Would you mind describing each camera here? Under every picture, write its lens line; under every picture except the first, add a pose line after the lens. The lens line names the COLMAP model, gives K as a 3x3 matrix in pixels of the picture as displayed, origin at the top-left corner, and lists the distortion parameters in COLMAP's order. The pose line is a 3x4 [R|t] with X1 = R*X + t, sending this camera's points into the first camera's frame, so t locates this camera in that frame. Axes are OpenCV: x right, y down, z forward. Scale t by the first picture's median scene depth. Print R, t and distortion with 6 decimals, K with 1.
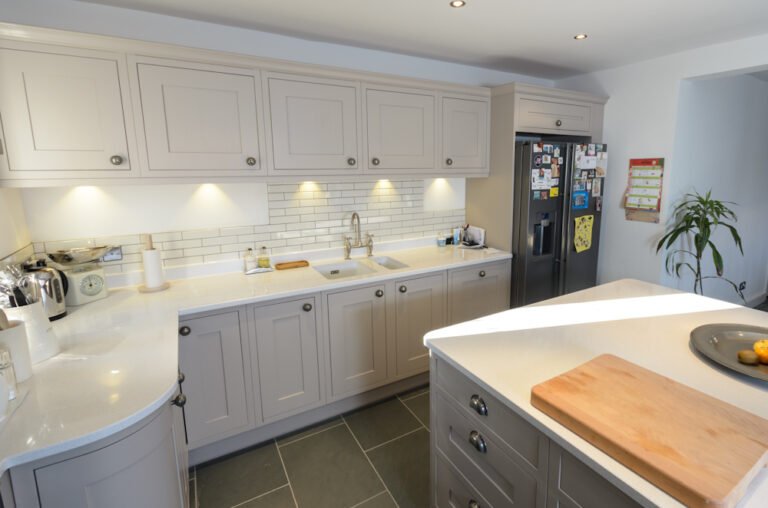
lens RADIAL K [[367.8, 0, 385.9], [0, 367.8, 223.7], [0, 0, 1]] dist [-0.001512, 0.000233]
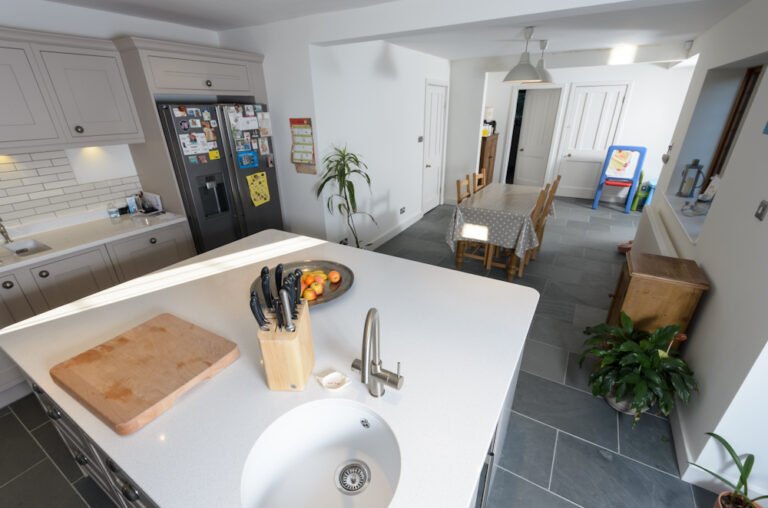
lens RADIAL K [[333.3, 0, 384.0], [0, 333.3, 254.0], [0, 0, 1]] dist [0.002497, 0.000275]
pose [[0.895744, -0.191107, 0.401399, 0.440703], [0.073646, 0.954203, 0.289953, -0.053973], [-0.438428, -0.230162, 0.868796, -0.127664]]
